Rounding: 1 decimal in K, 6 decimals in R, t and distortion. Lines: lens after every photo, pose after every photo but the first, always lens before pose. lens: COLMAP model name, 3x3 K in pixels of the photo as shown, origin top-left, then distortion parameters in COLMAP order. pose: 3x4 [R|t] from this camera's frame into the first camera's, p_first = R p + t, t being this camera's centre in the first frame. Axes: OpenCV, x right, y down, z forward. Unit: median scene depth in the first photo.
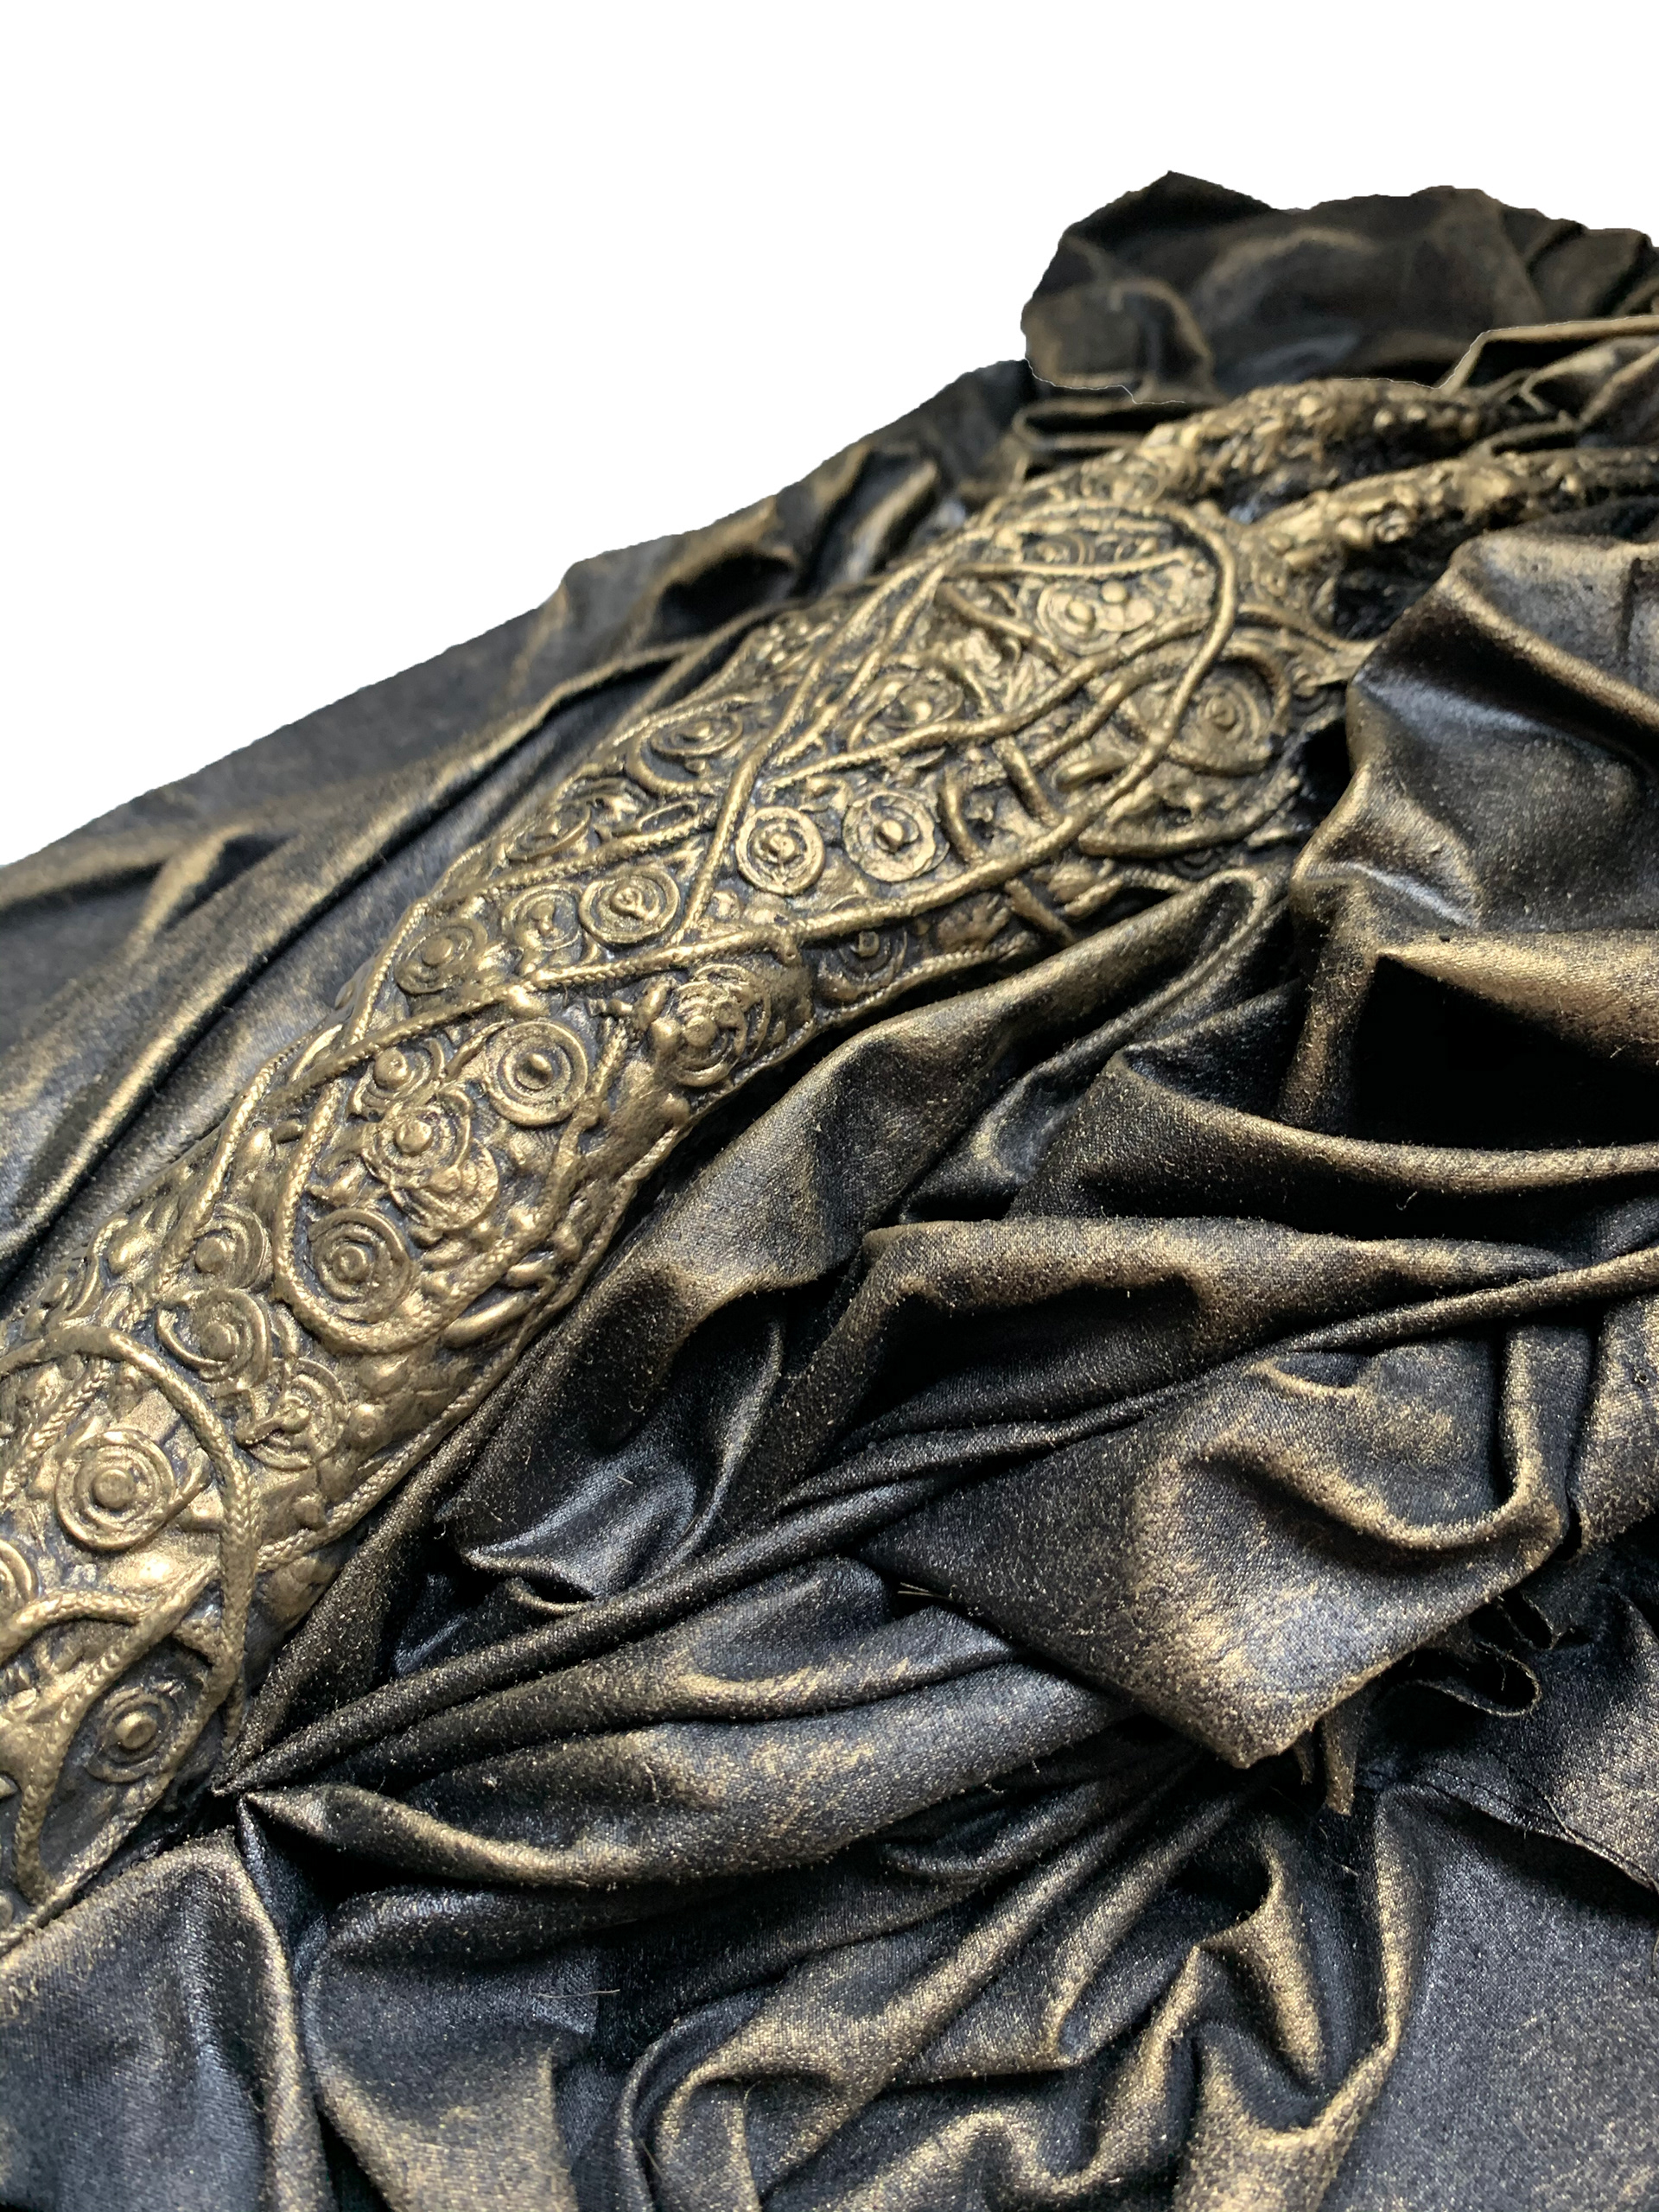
lens RADIAL K [[1716.5, 0, 865.7], [0, 1716.5, 1104.9], [0, 0, 1]] dist [0.014102, -0.090144]
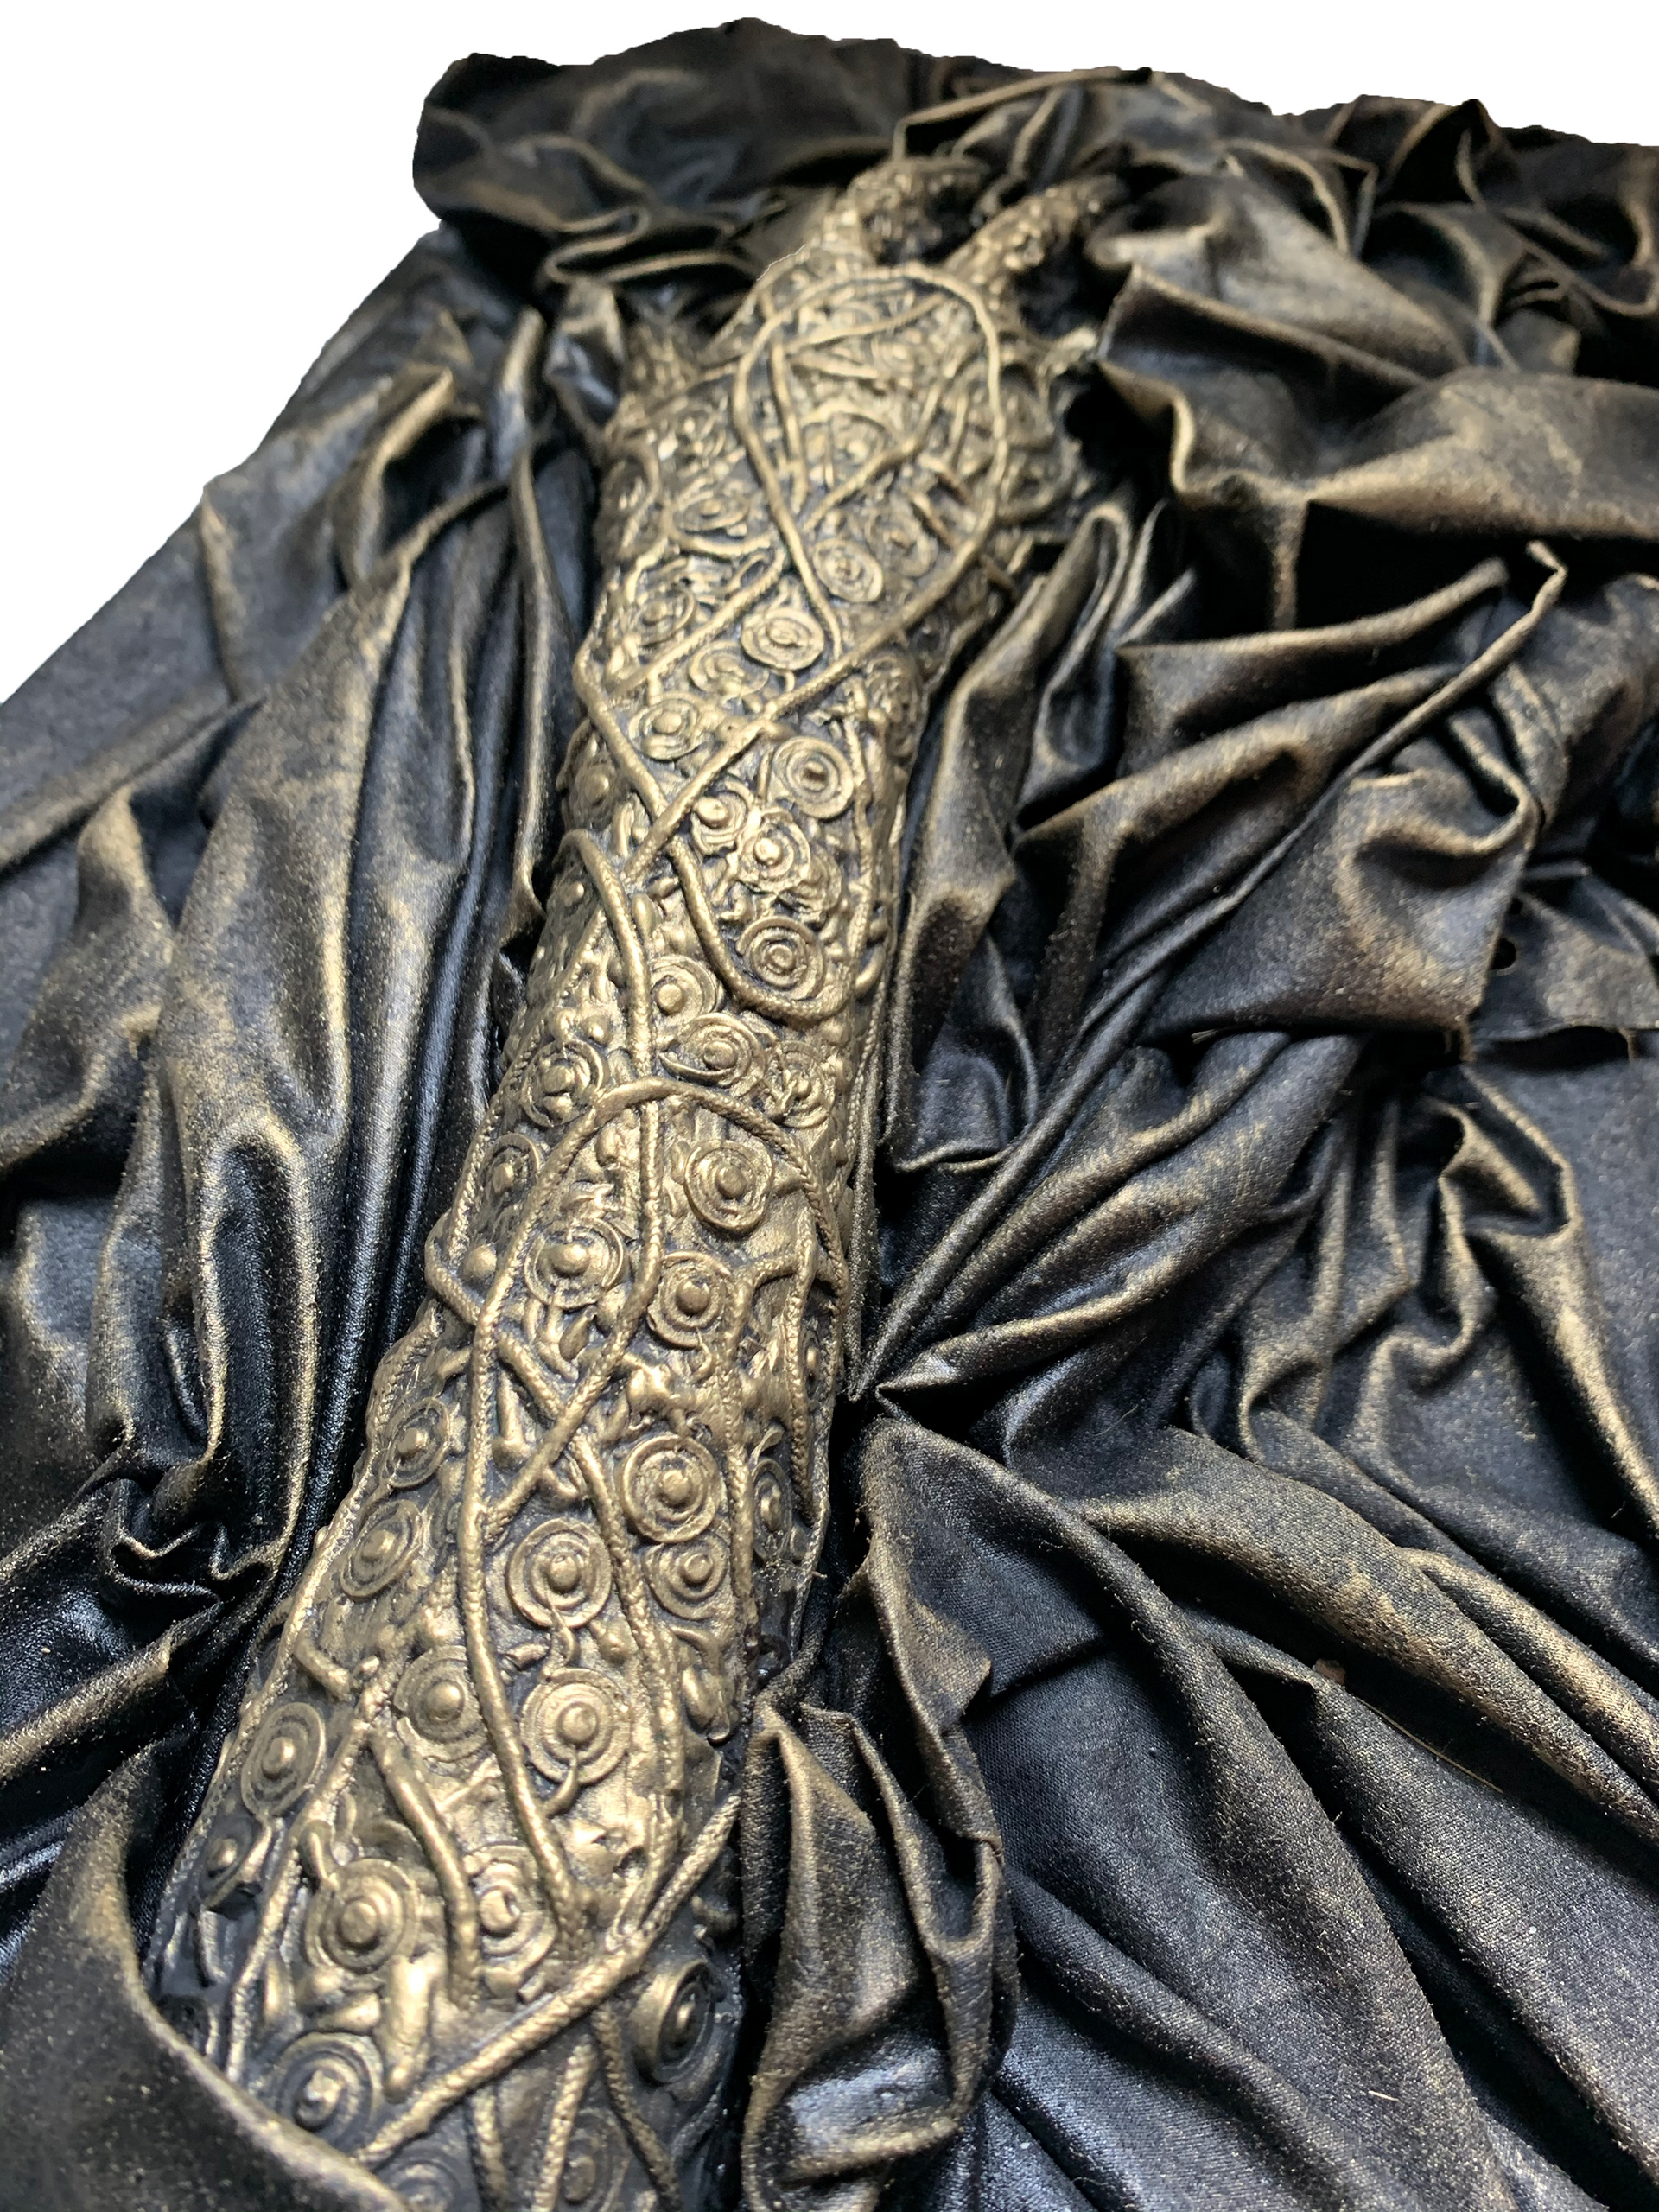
lens RADIAL K [[1716.5, 0, 865.7], [0, 1716.5, 1104.9], [0, 0, 1]] dist [0.014102, -0.090144]
pose [[0.815740, -0.396433, 0.421200, -0.806772], [0.374360, 0.916955, 0.138013, 0.042025], [-0.440934, 0.045098, 0.896406, -0.114182]]
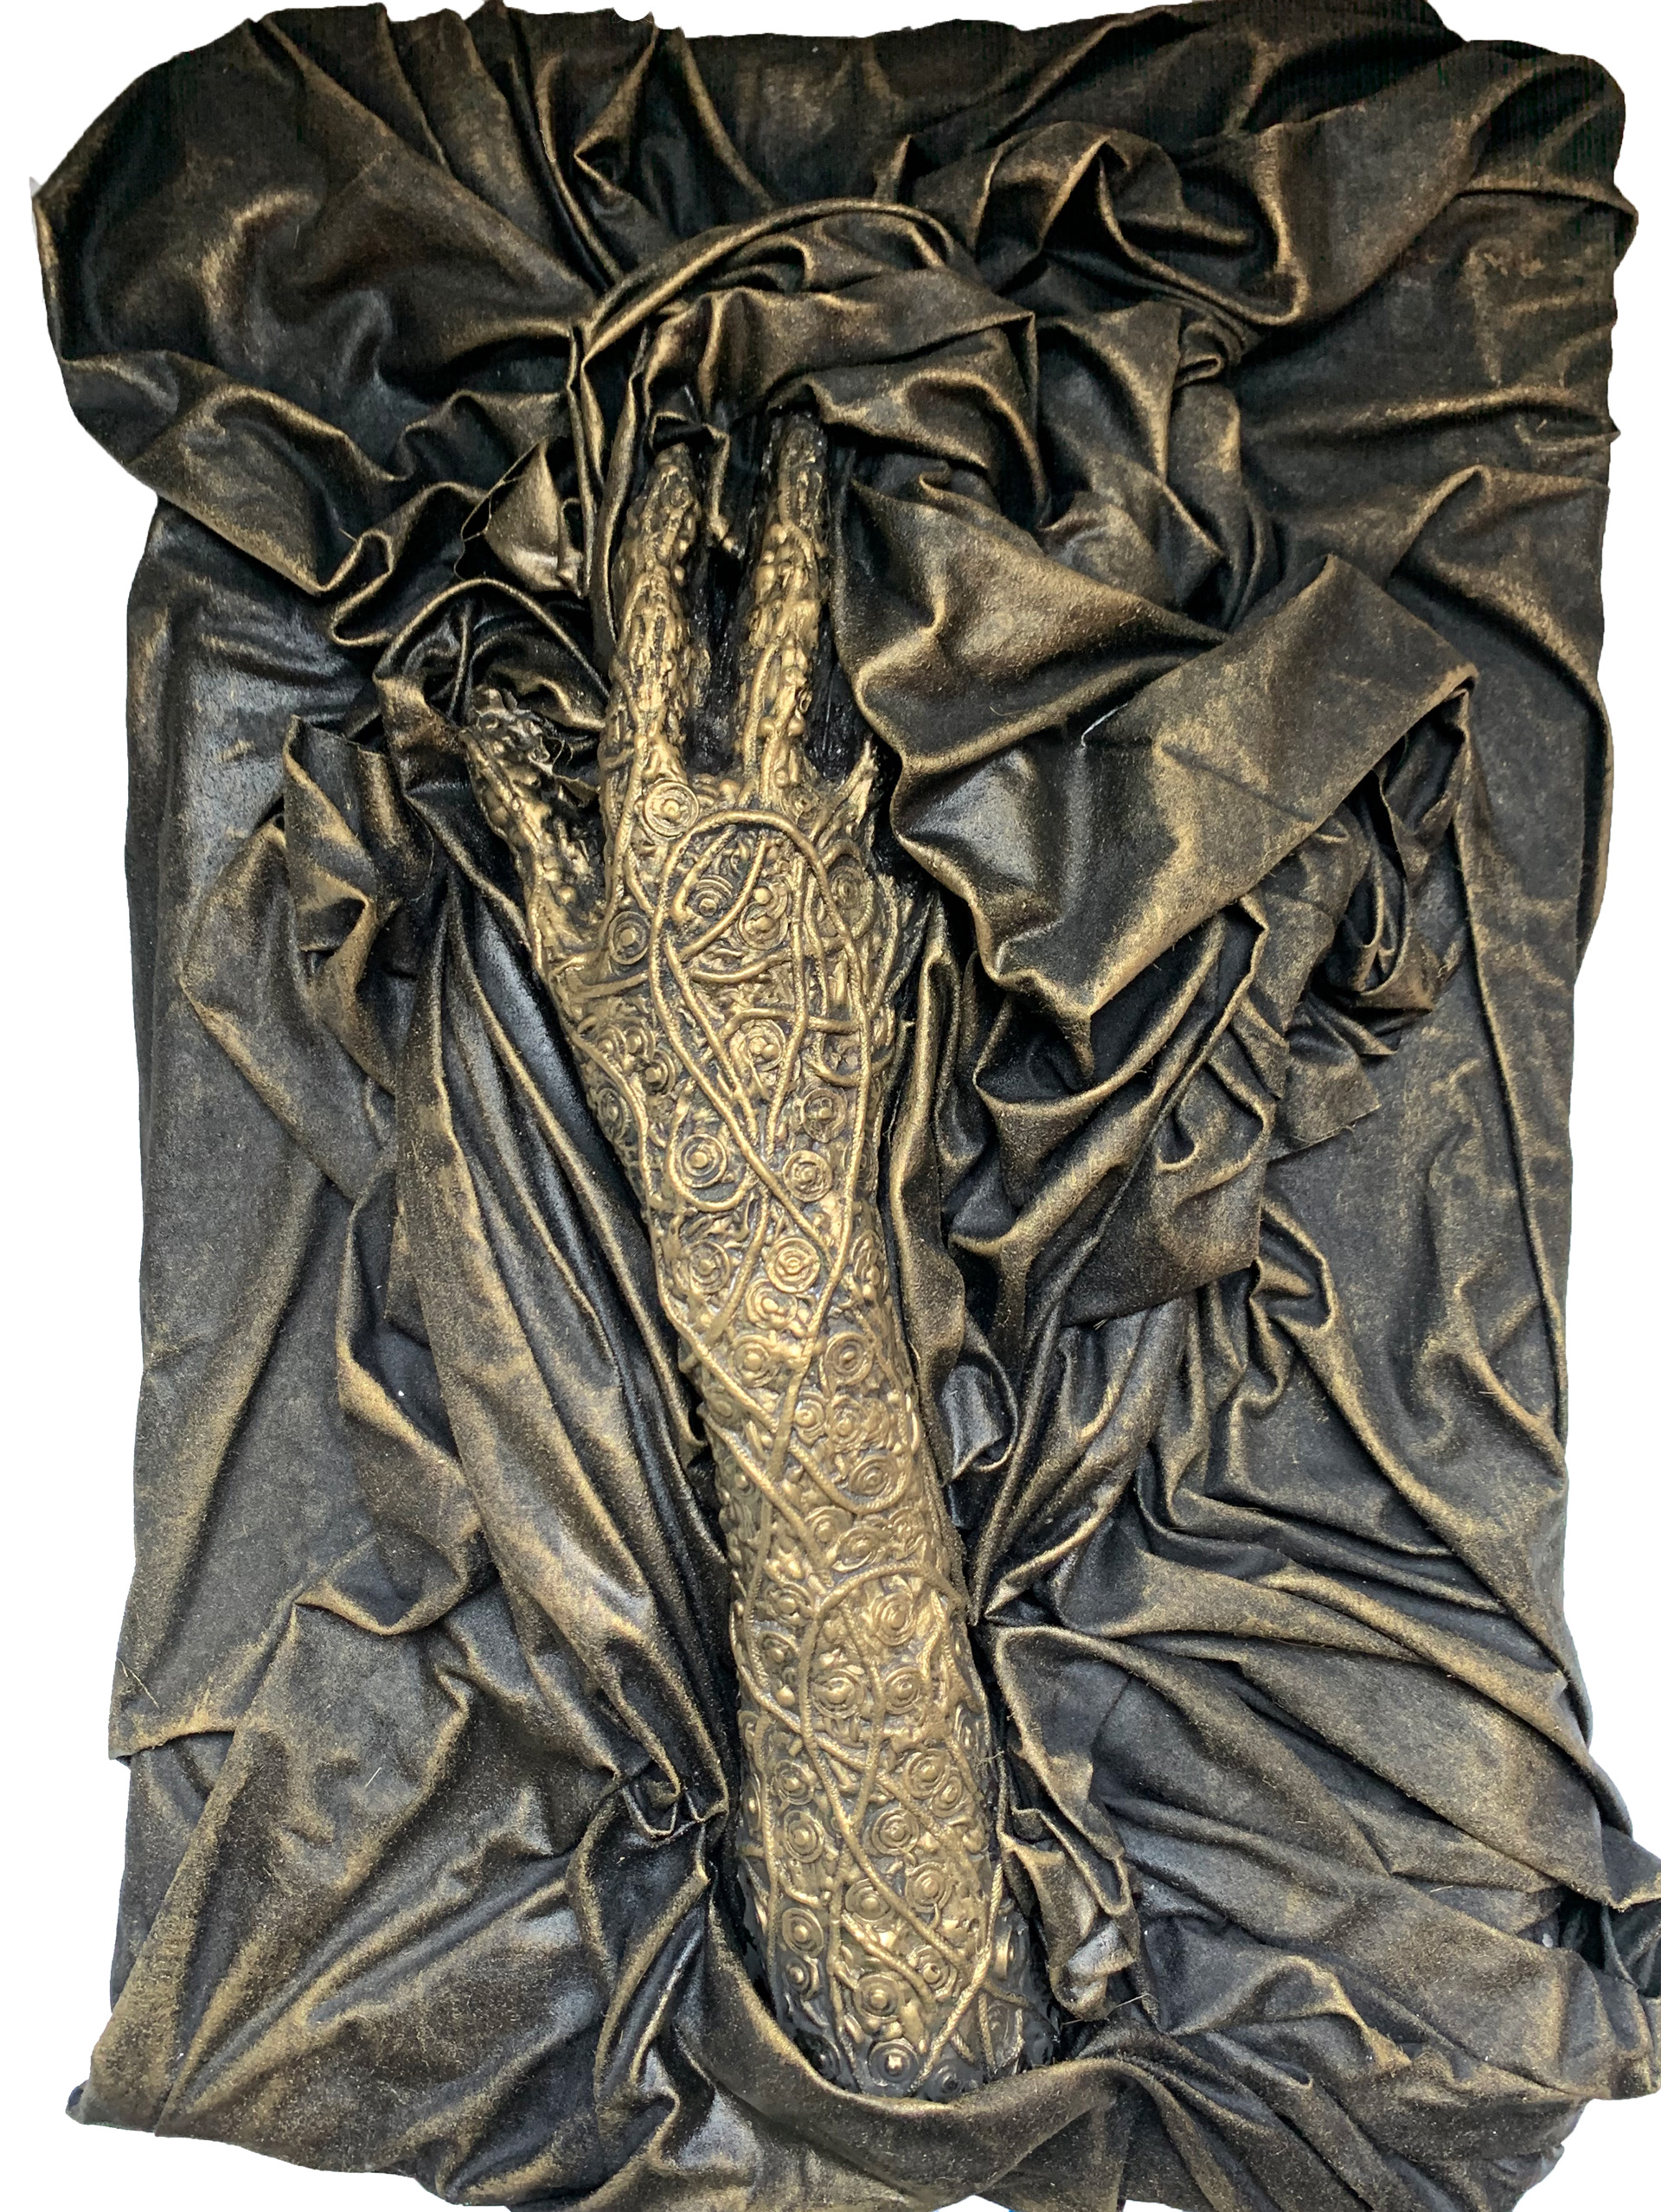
lens RADIAL K [[1732.0, 0, 832.9], [0, 1732.0, 1028.7], [0, 0, 1]] dist [-0.002322, -0.090364]
pose [[0.588379, -0.795683, 0.143872, -0.195447], [0.585006, 0.541727, 0.603573, -1.498553], [-0.558191, -0.270964, 0.784220, -0.462624]]
